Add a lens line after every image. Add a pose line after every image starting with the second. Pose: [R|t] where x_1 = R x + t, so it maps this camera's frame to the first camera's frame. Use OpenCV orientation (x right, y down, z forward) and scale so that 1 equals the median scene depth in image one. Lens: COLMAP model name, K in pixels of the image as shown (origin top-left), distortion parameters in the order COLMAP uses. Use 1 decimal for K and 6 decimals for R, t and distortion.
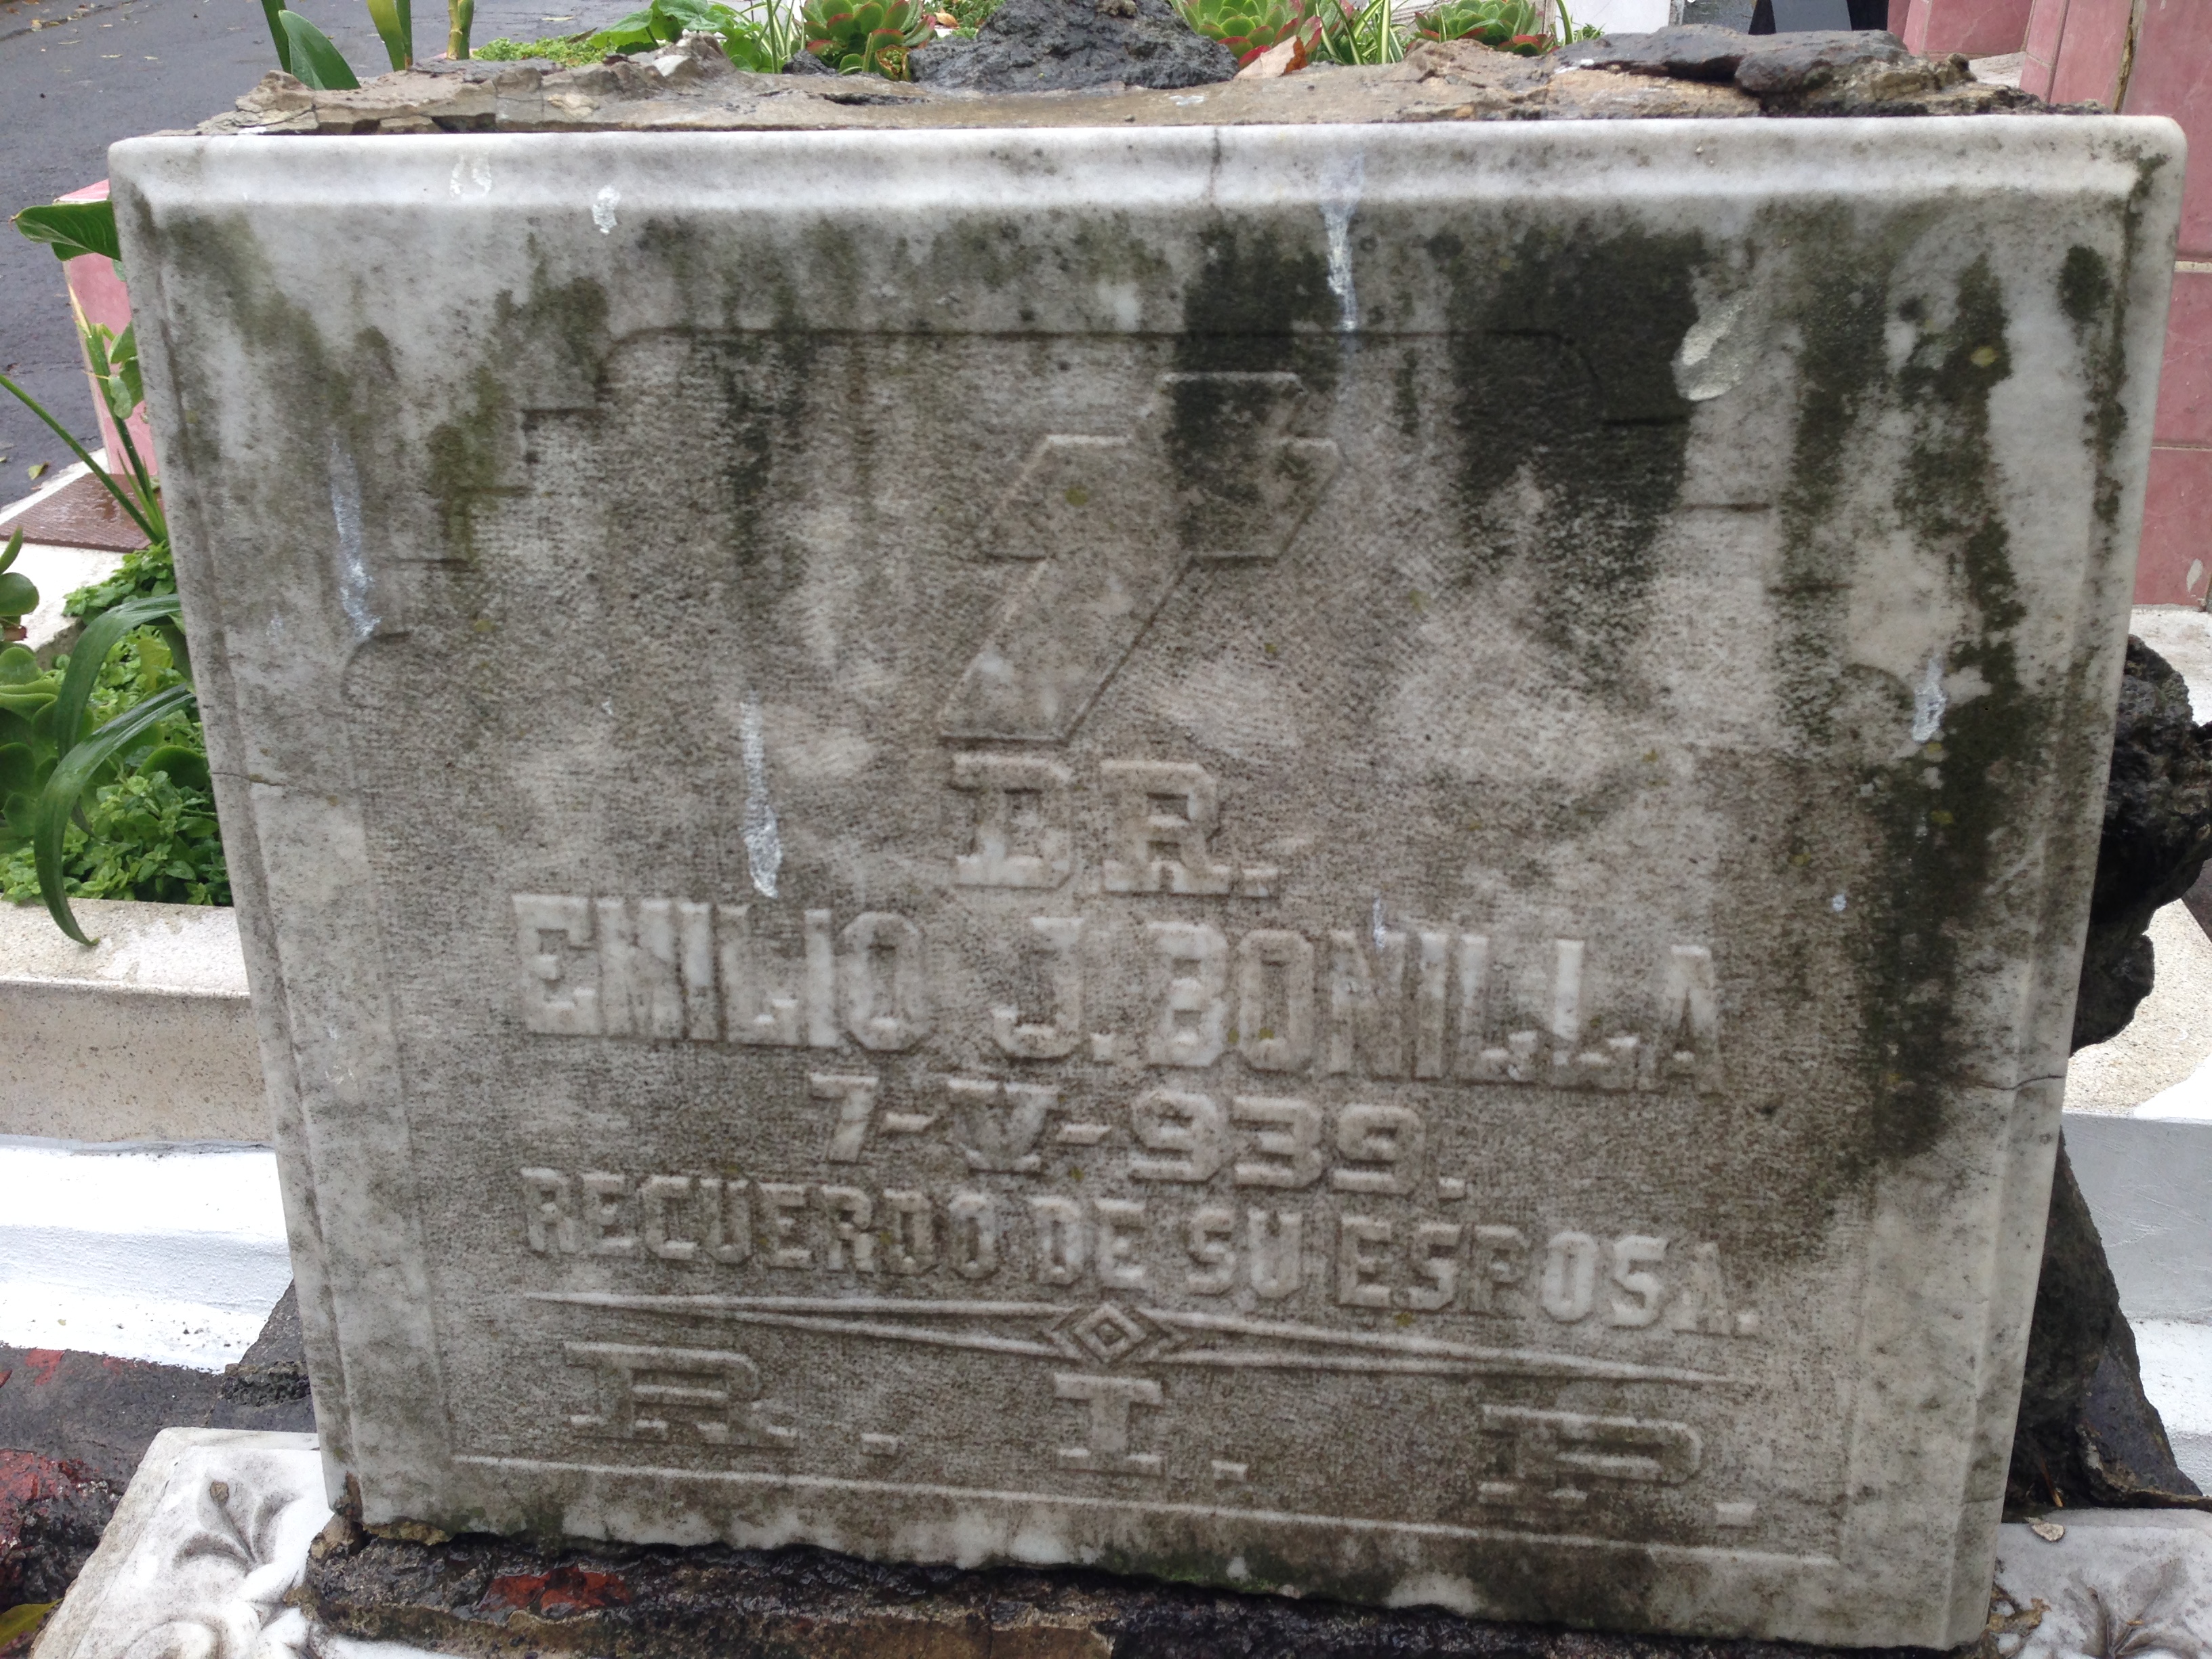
lens RADIAL K [[2040.4, 0, 1112.8], [0, 2040.4, 789.0], [0, 0, 1]] dist [0.131253, -0.228834]
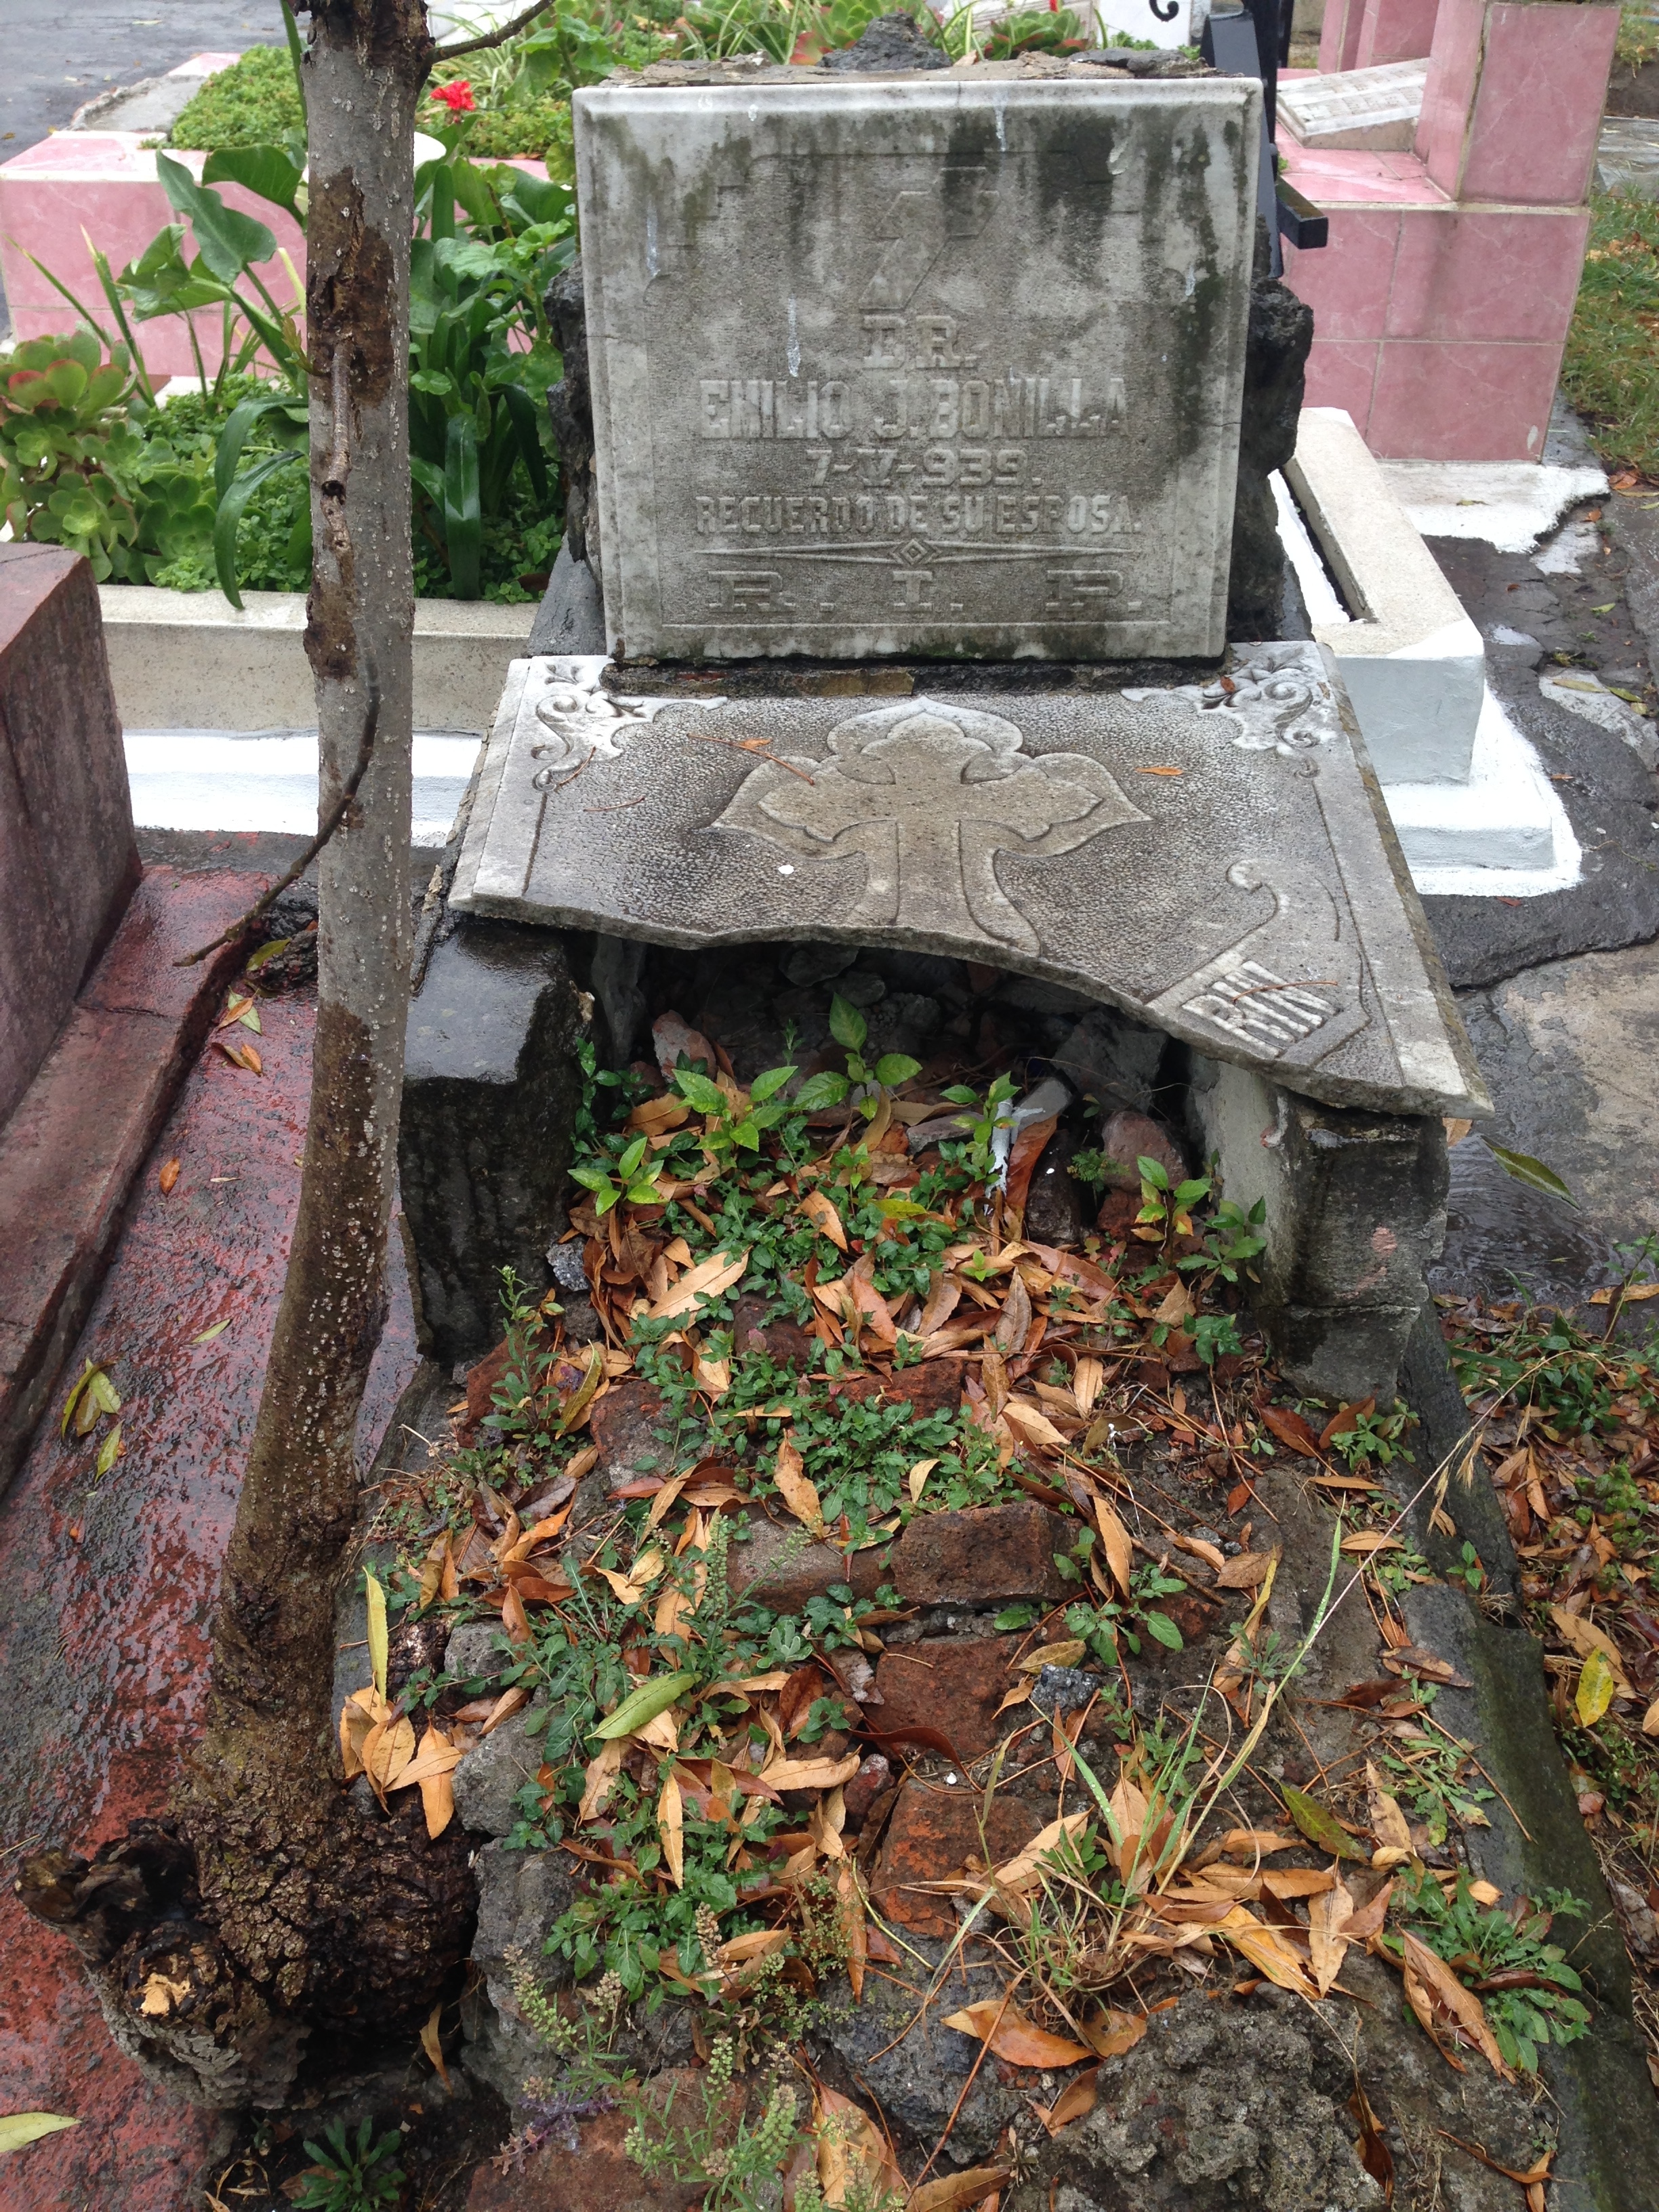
lens RADIAL K [[2040.4, 0, 805.7], [0, 2040.4, 1094.9], [0, 0, 1]] dist [0.131253, -0.228834]
pose [[0.997203, -0.030771, 0.068106, -0.384522], [0.023652, 0.994403, 0.102971, 0.755542], [-0.070894, -0.101072, 0.992350, -1.947472]]
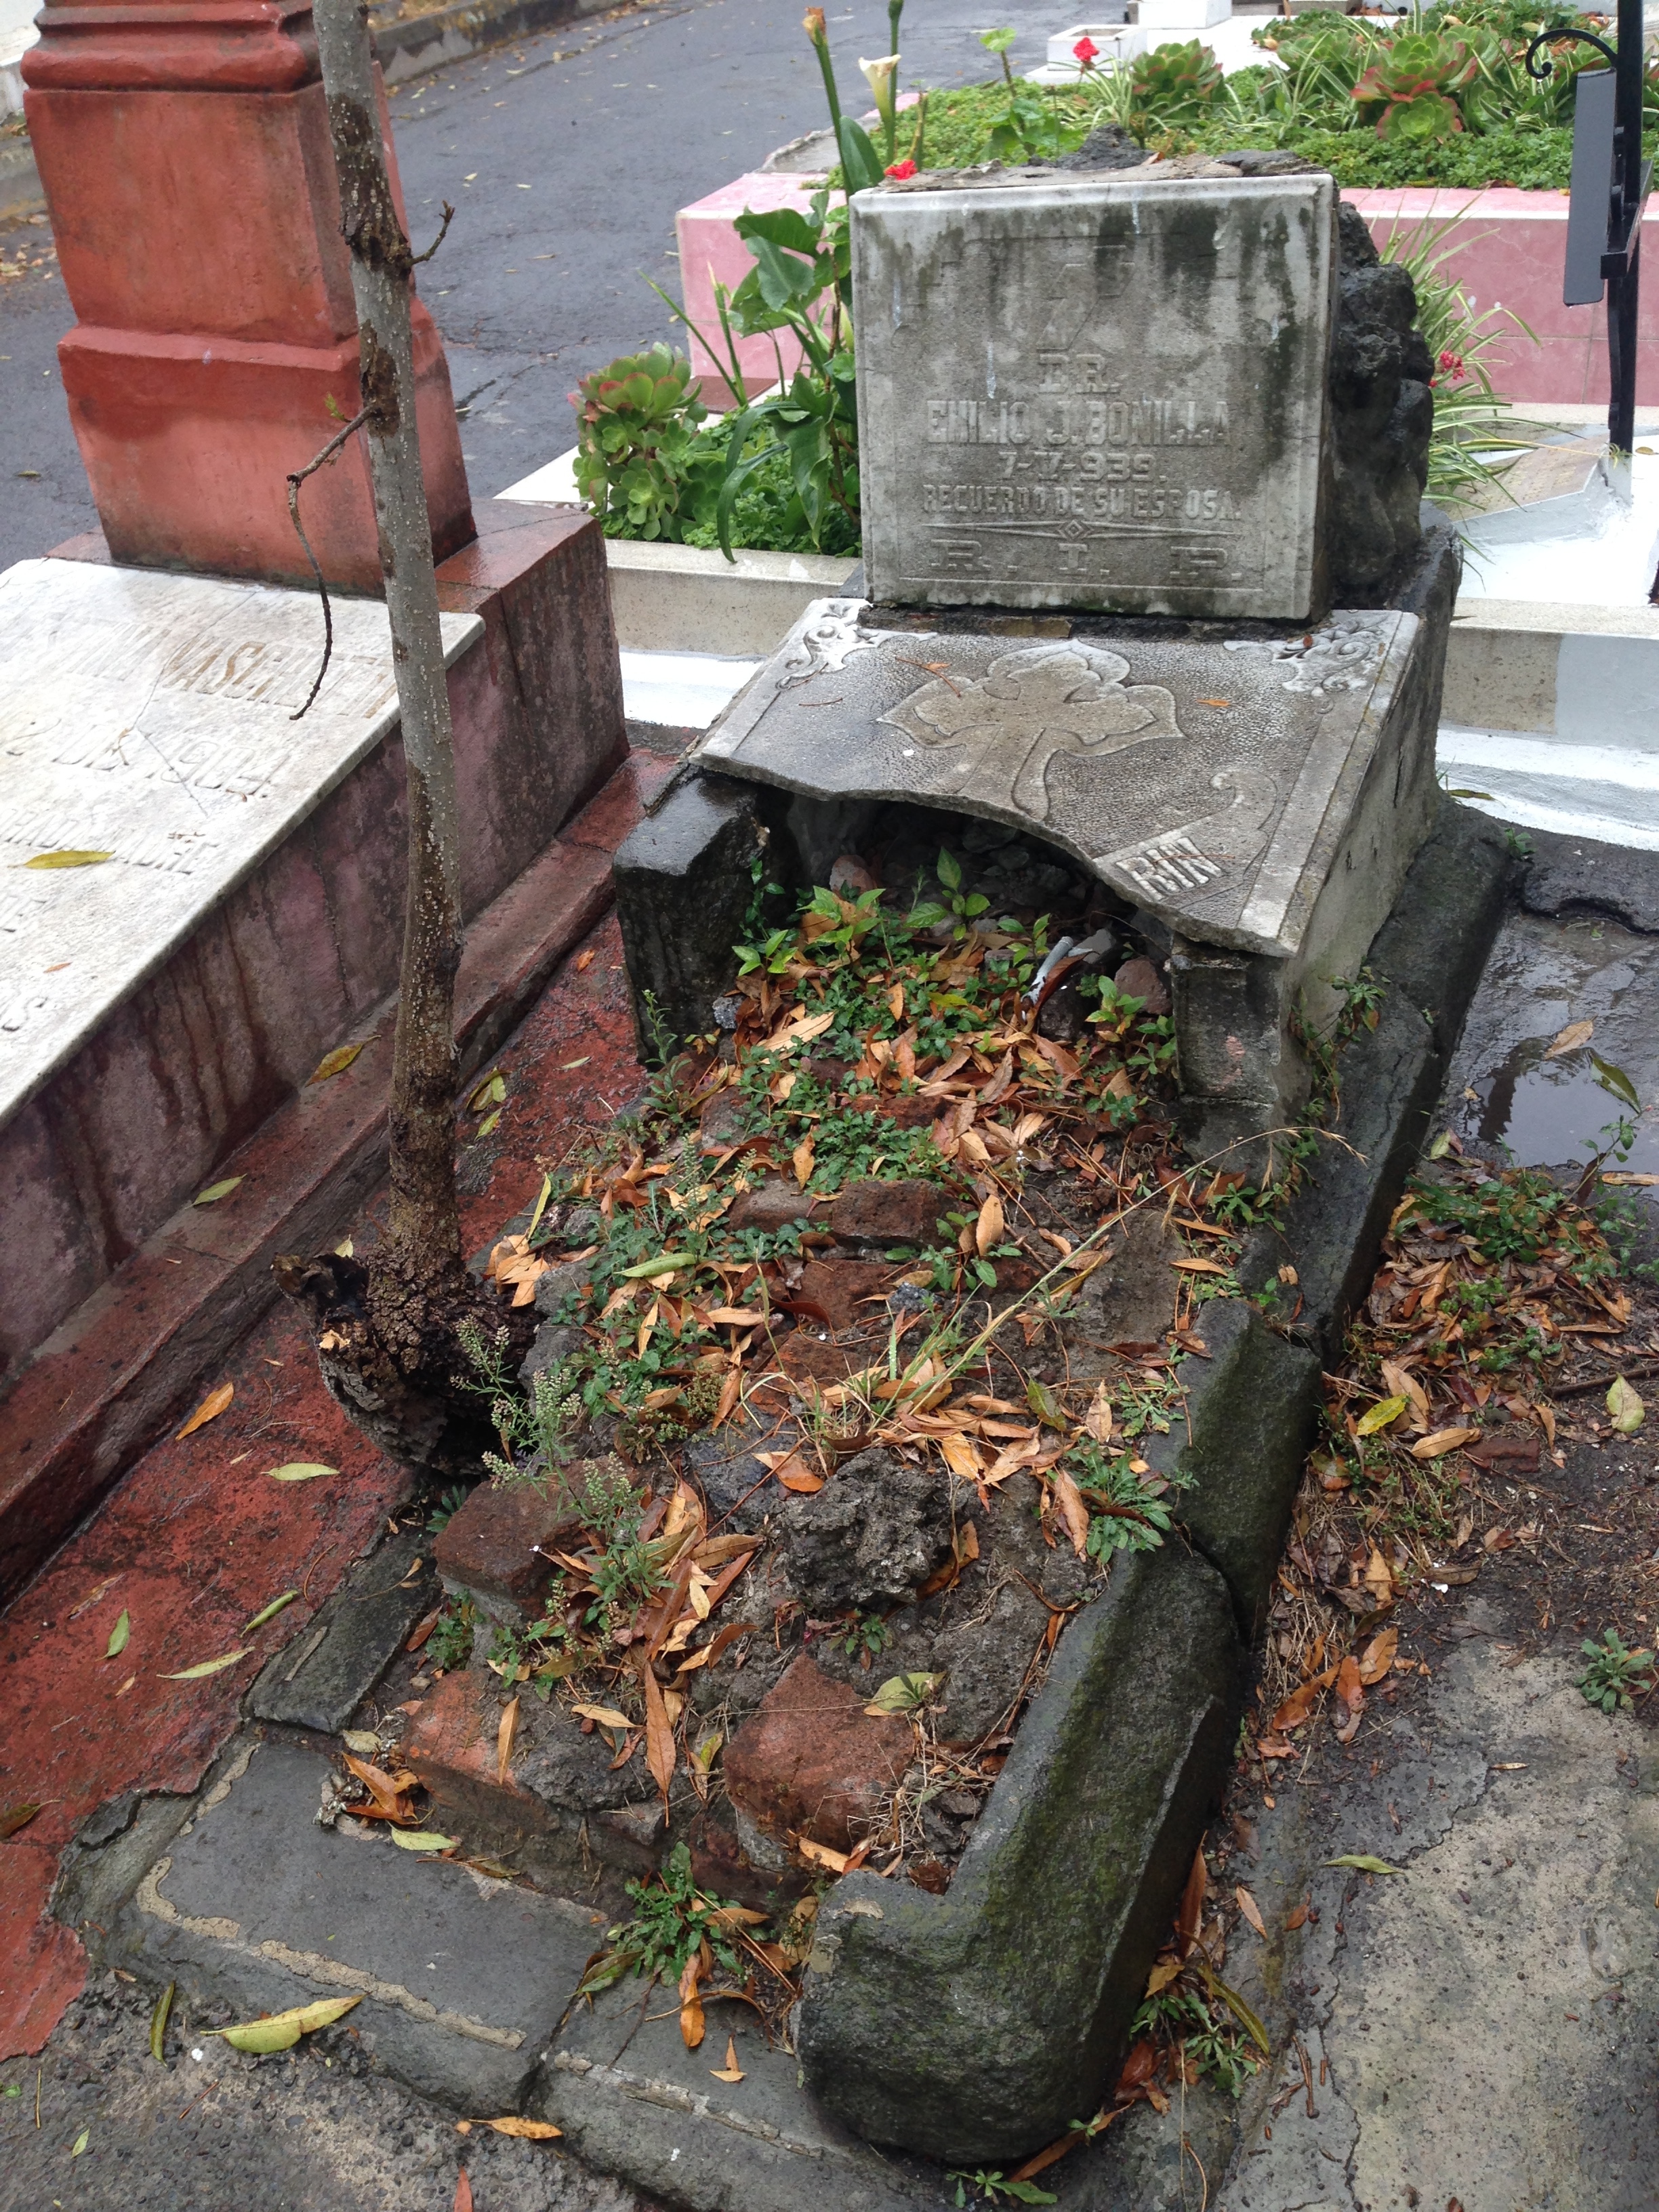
lens RADIAL K [[2040.4, 0, 805.7], [0, 2040.4, 1094.9], [0, 0, 1]] dist [0.131253, -0.228834]
pose [[0.948375, 0.102465, -0.300144, 0.813746], [-0.068433, 0.990192, 0.121808, 0.916392], [0.309681, -0.094980, 0.946085, -2.954726]]
